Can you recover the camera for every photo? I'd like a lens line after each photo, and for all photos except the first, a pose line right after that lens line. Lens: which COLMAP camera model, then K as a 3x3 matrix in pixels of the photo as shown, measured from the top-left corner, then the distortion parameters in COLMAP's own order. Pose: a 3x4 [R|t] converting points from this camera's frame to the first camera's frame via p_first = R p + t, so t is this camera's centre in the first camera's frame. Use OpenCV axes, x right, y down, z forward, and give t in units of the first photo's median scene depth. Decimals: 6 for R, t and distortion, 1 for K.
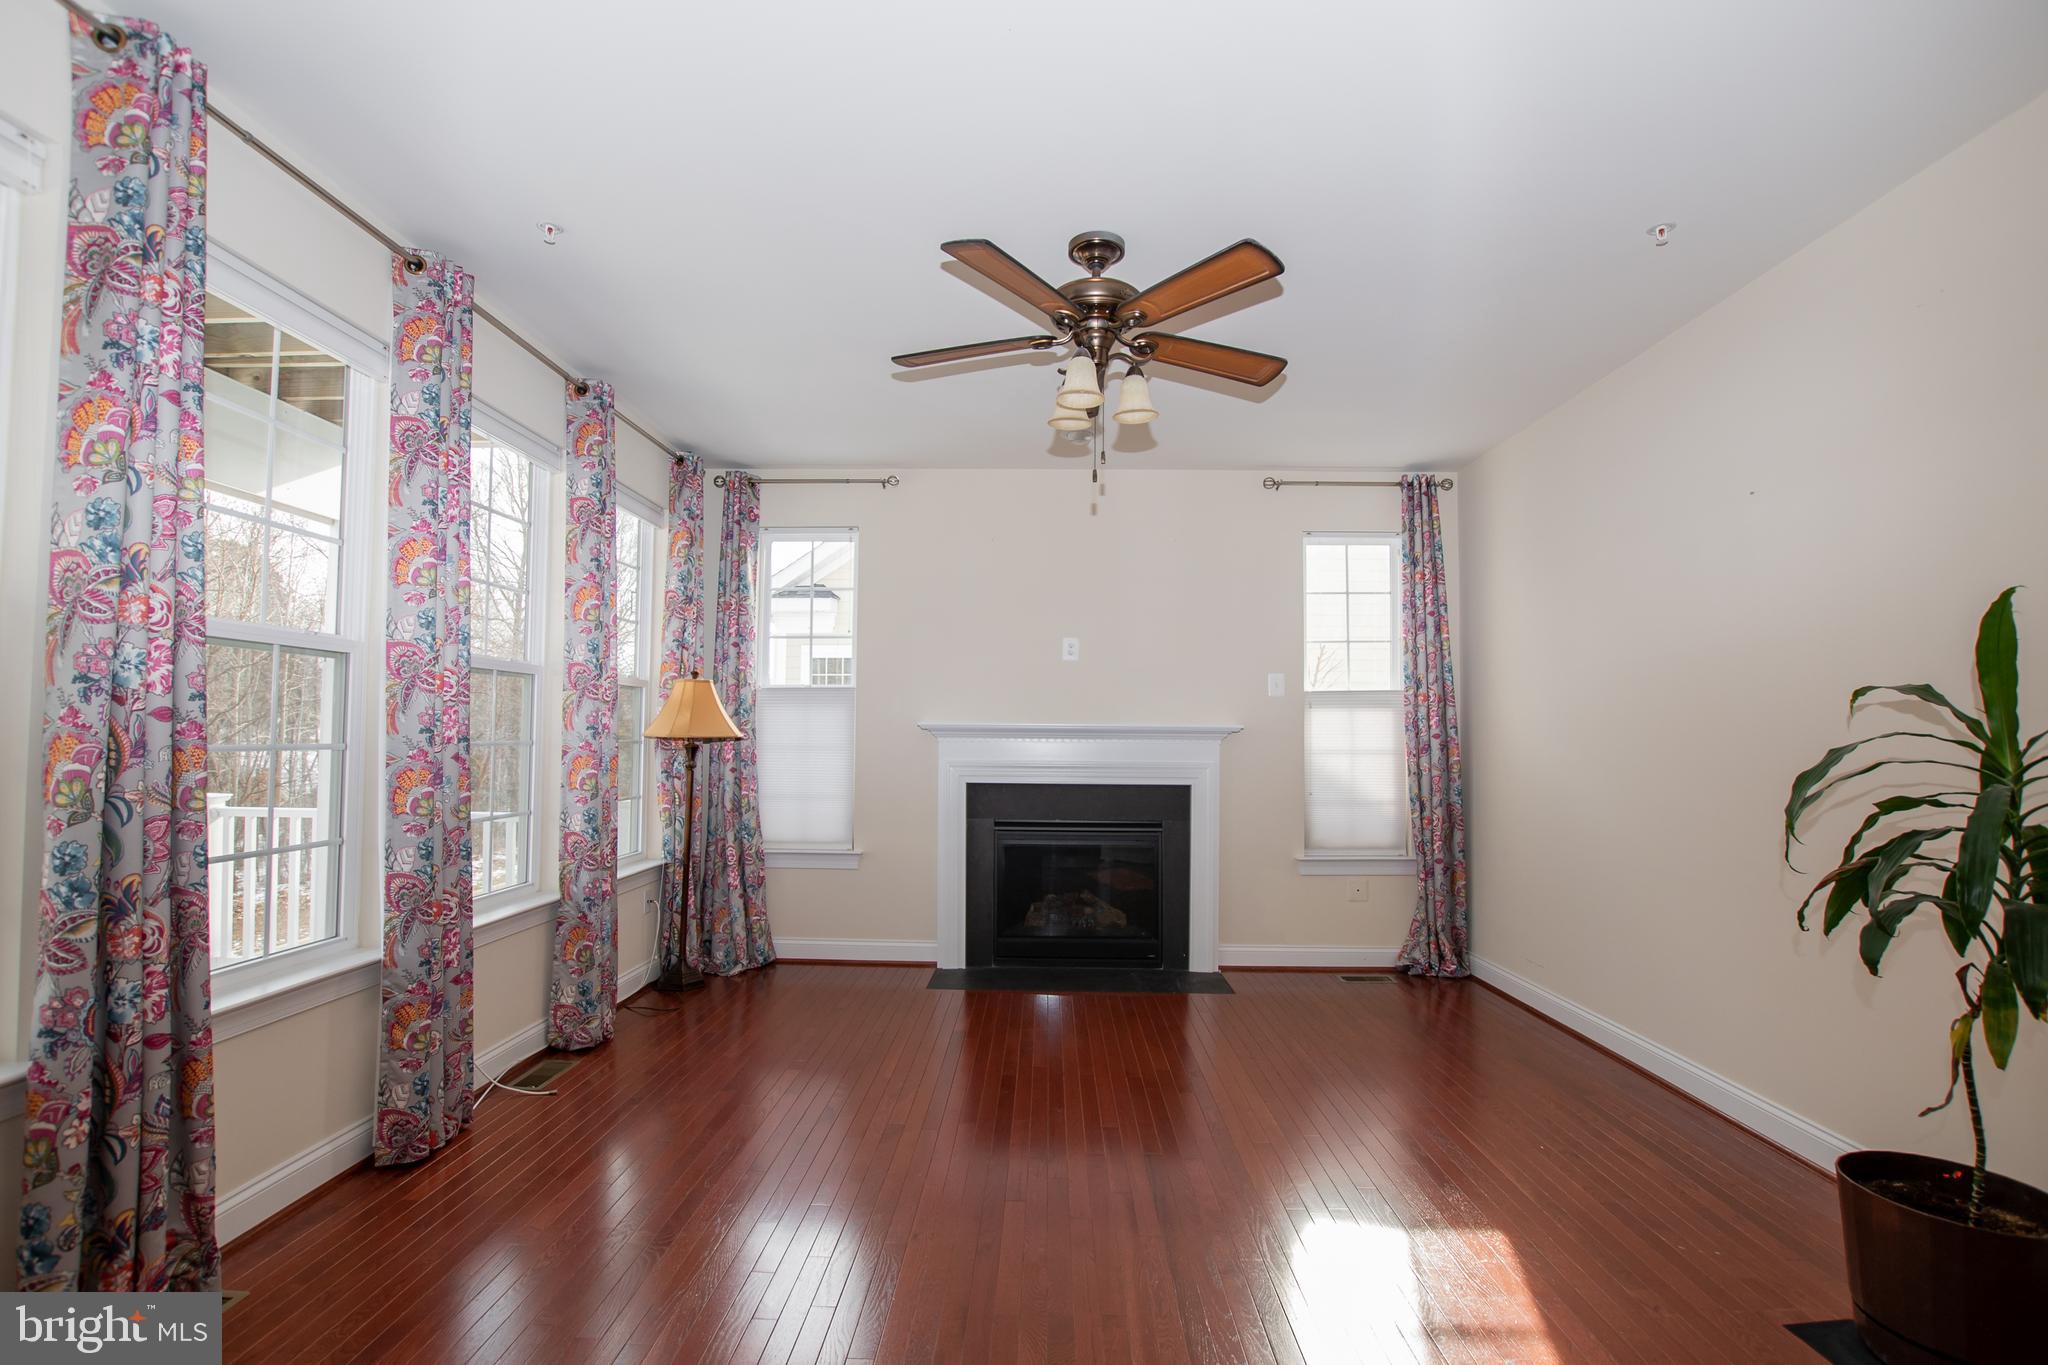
lens RADIAL K [[928.1, 0, 1037.5], [0, 928.1, 696.8], [0, 0, 1]] dist [-0.018158, -0.002374]
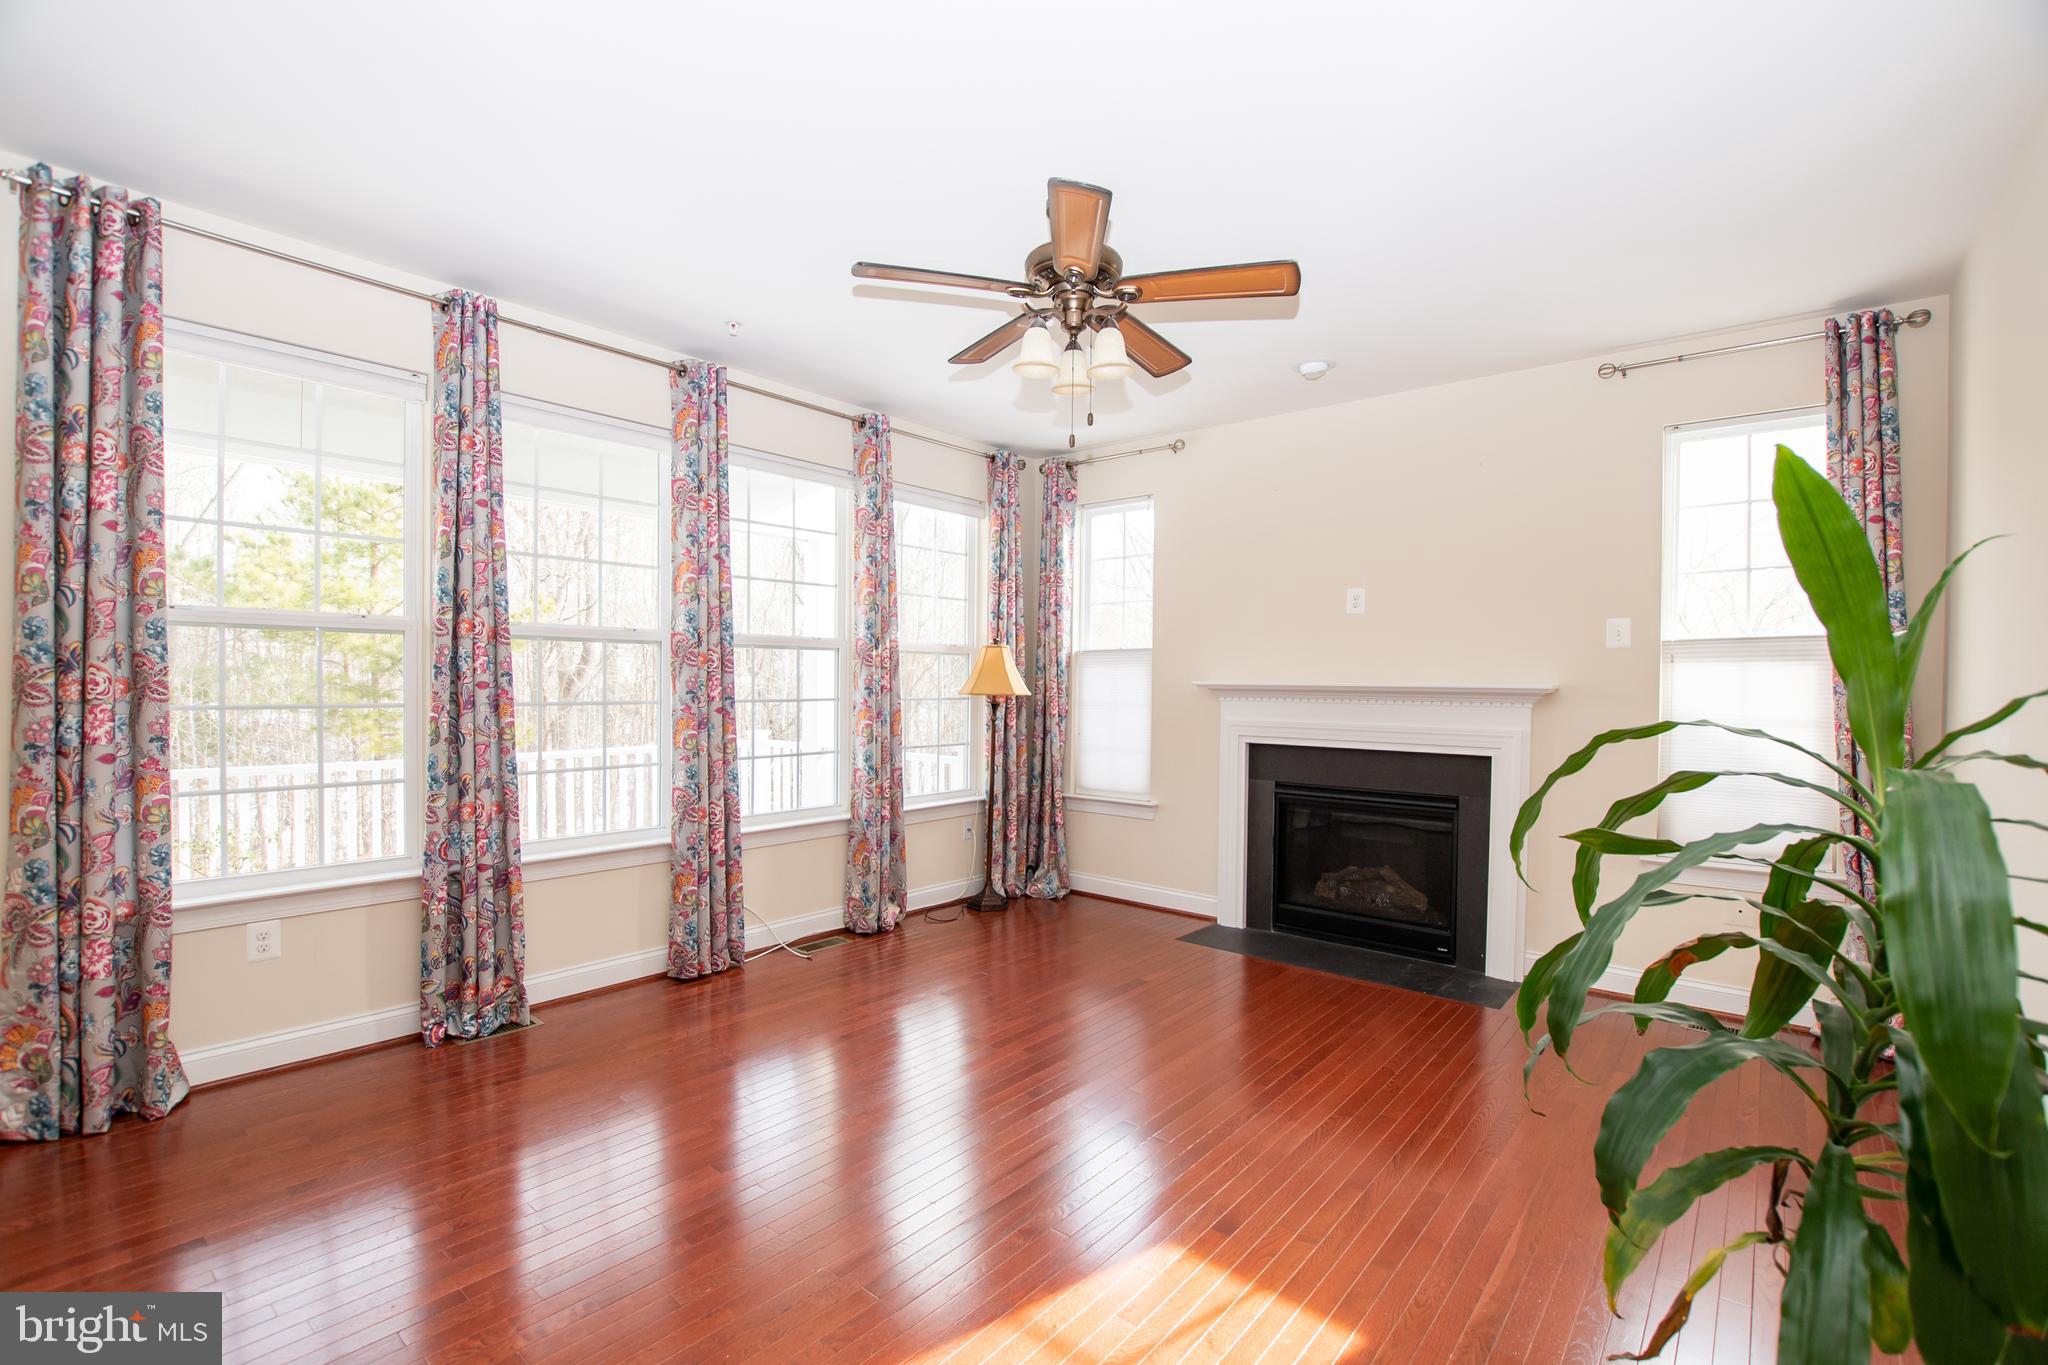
lens RADIAL K [[928.1, 0, 1042.8], [0, 928.1, 697.9], [0, 0, 1]] dist [-0.018158, -0.002374]
pose [[0.784461, 0.009309, -0.620108, 0.368820], [0.023668, 0.998710, 0.044932, -0.004225], [0.619726, -0.049924, 0.783229, 0.099051]]
